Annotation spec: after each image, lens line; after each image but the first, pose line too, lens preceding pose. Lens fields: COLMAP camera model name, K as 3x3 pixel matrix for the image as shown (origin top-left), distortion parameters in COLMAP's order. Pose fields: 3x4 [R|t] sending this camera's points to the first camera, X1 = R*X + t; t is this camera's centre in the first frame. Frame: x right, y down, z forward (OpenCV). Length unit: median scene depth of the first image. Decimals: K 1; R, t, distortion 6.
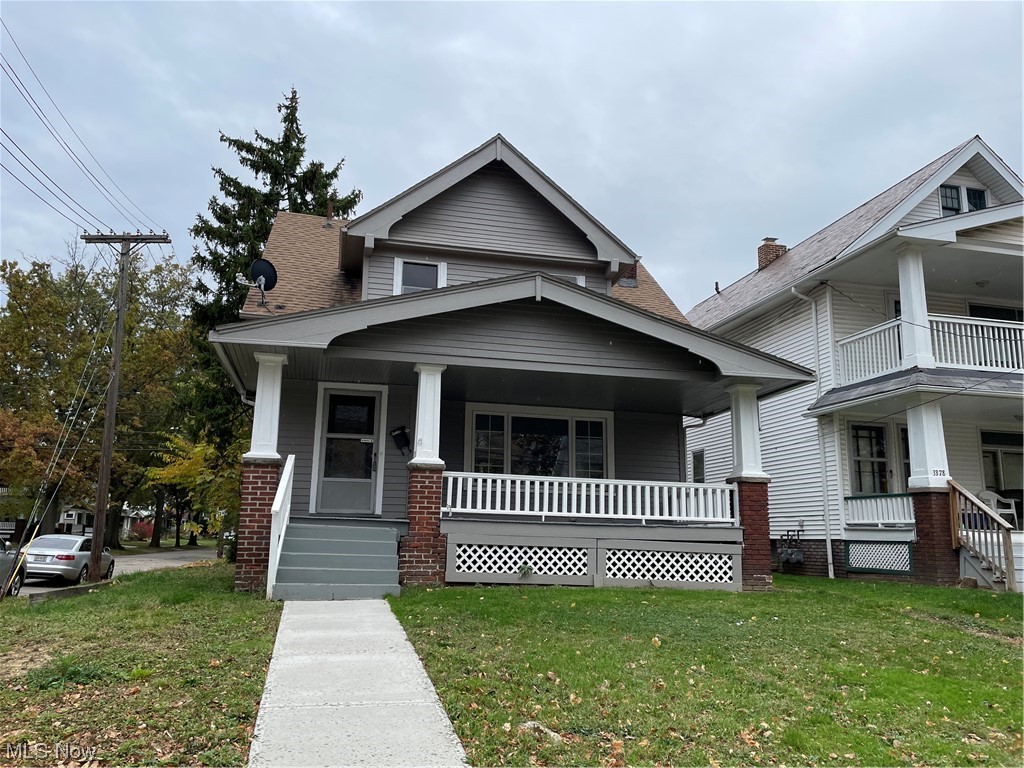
lens RADIAL K [[776.8, 0, 504.8], [0, 776.8, 384.3], [0, 0, 1]] dist [0.072493, -0.080371]
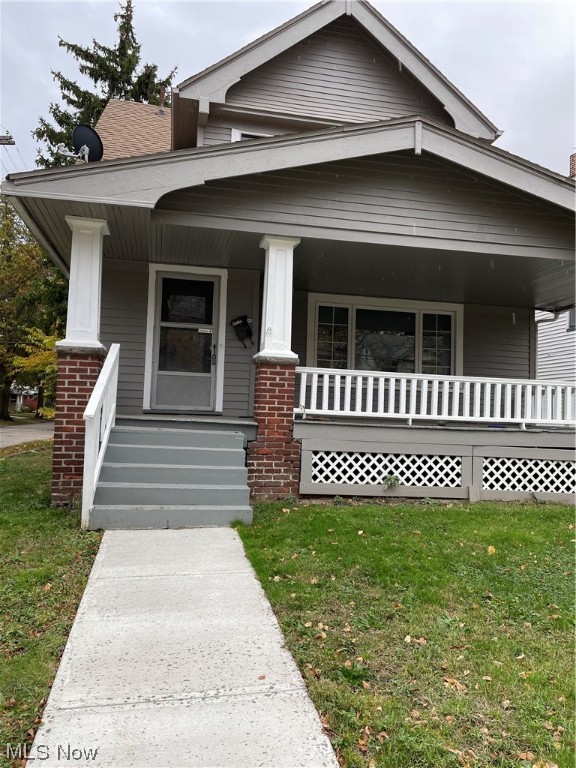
lens RADIAL K [[582.6, 0, 291.6], [0, 582.6, 382.7], [0, 0, 1]] dist [0.072493, -0.080371]
pose [[0.999717, 0.012448, -0.020262, -0.065316], [-0.009421, 0.989655, 0.143158, 0.035700], [0.021835, -0.142926, 0.989492, 0.338981]]
